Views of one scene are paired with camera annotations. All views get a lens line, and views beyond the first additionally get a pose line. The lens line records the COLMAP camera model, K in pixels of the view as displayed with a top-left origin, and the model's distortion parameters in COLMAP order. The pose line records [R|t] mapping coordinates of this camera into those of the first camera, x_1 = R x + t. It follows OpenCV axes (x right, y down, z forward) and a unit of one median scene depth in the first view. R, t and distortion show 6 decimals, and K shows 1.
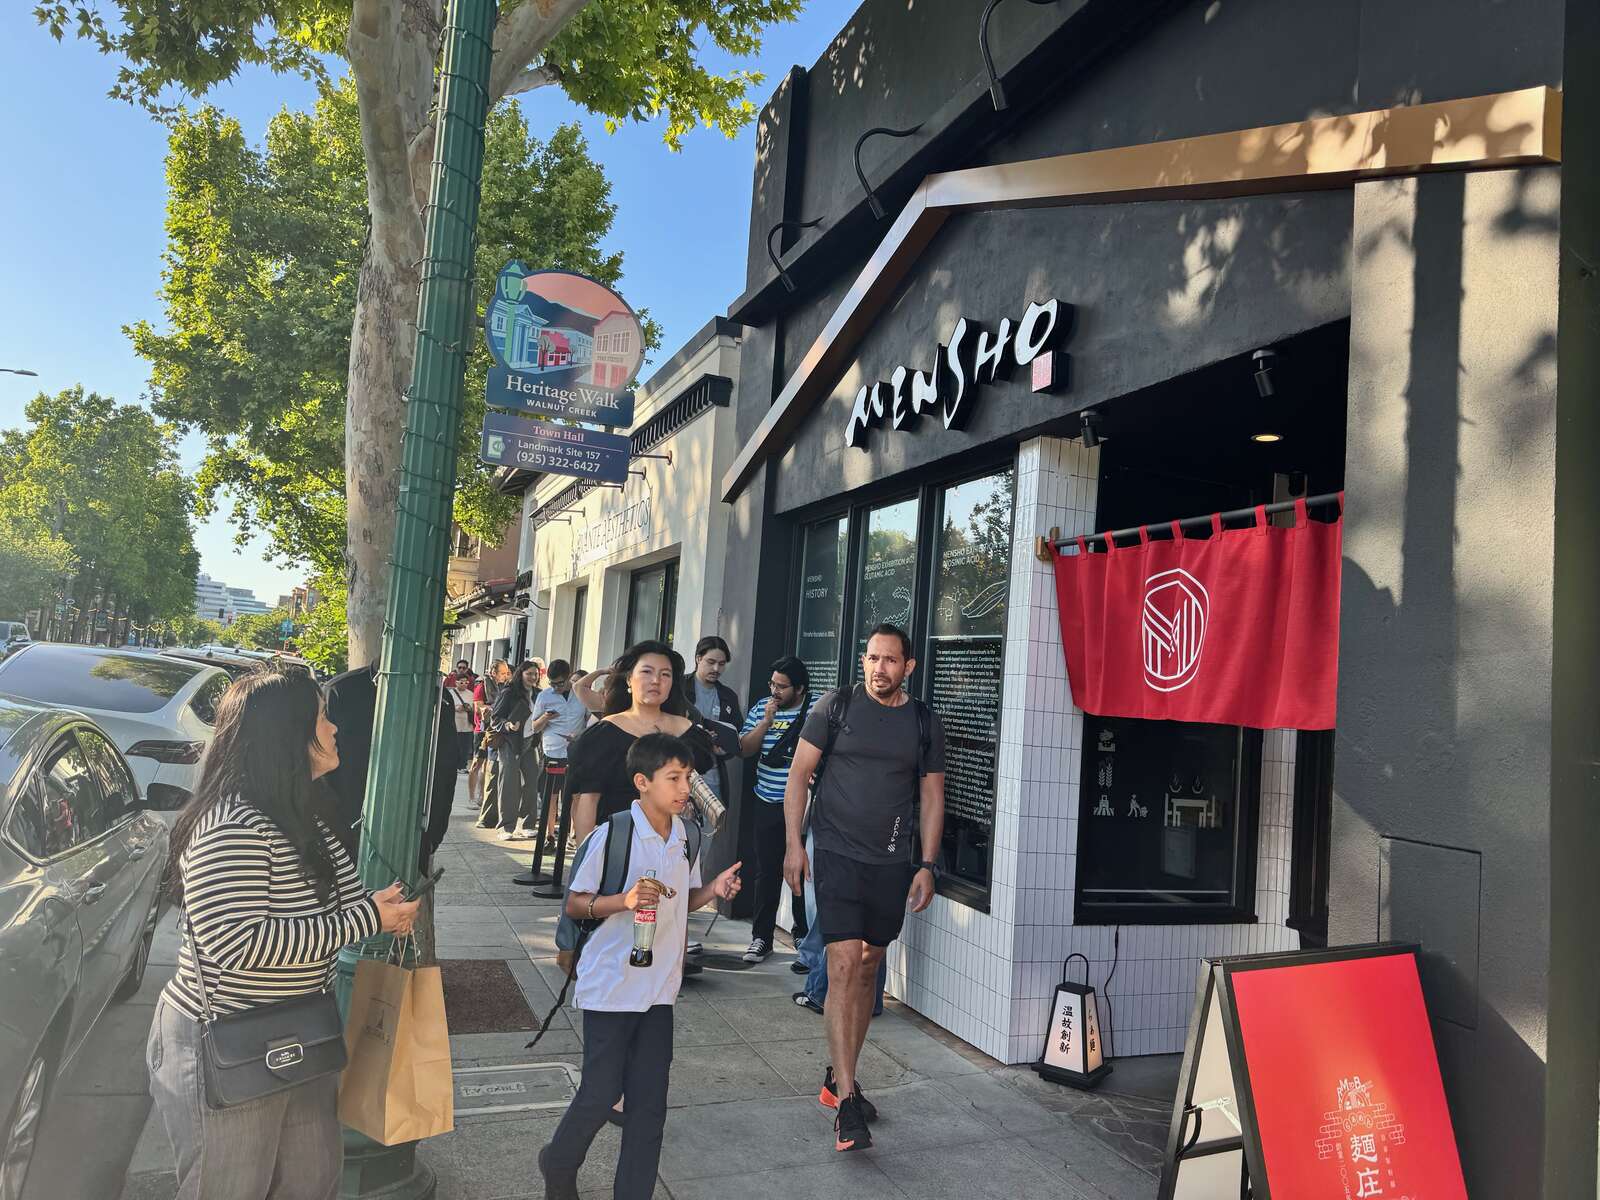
lens RADIAL K [[1114.3, 0, 802.3], [0, 1114.3, 601.7], [0, 0, 1]] dist [-0.010063, -0.003866]
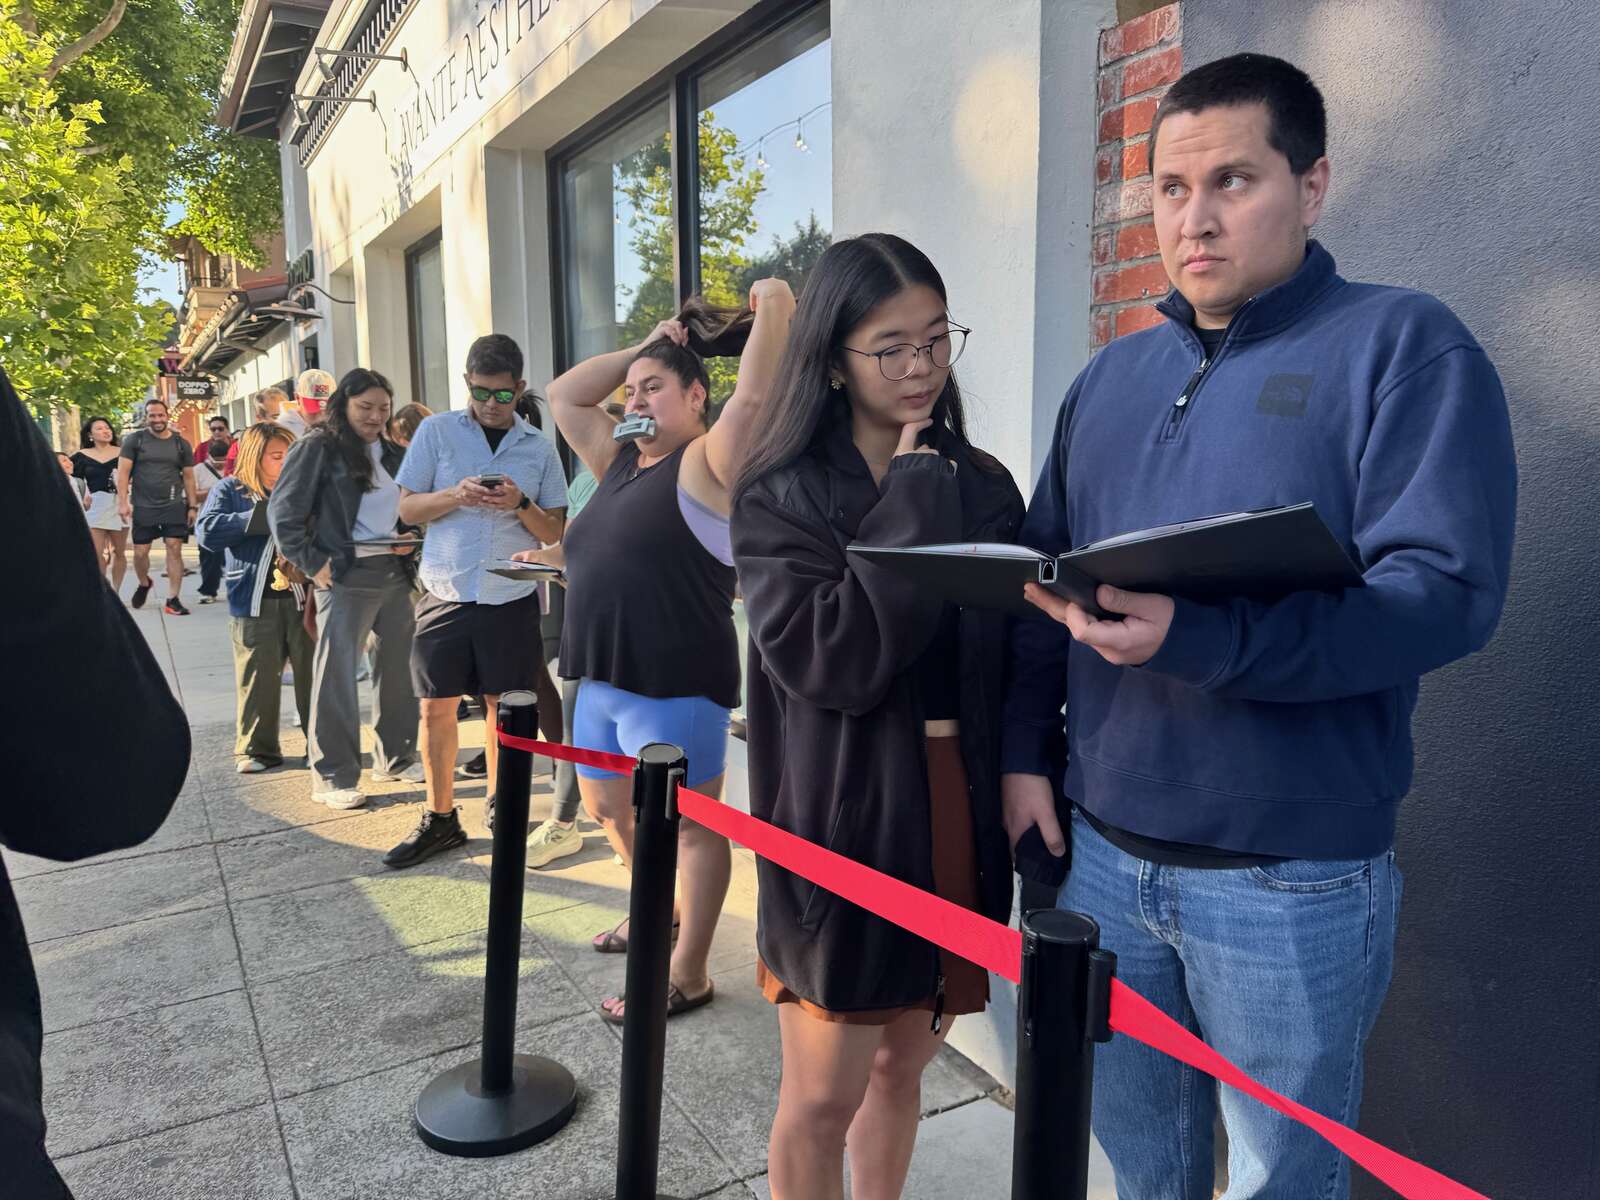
lens RADIAL K [[1114.3, 0, 797.2], [0, 1114.3, 602.7], [0, 0, 1]] dist [-0.010063, -0.003866]
pose [[0.984950, -0.103326, 0.138550, -0.075480], [0.068654, 0.969565, 0.235010, 0.026139], [-0.158616, -0.221961, 0.962068, 0.295469]]
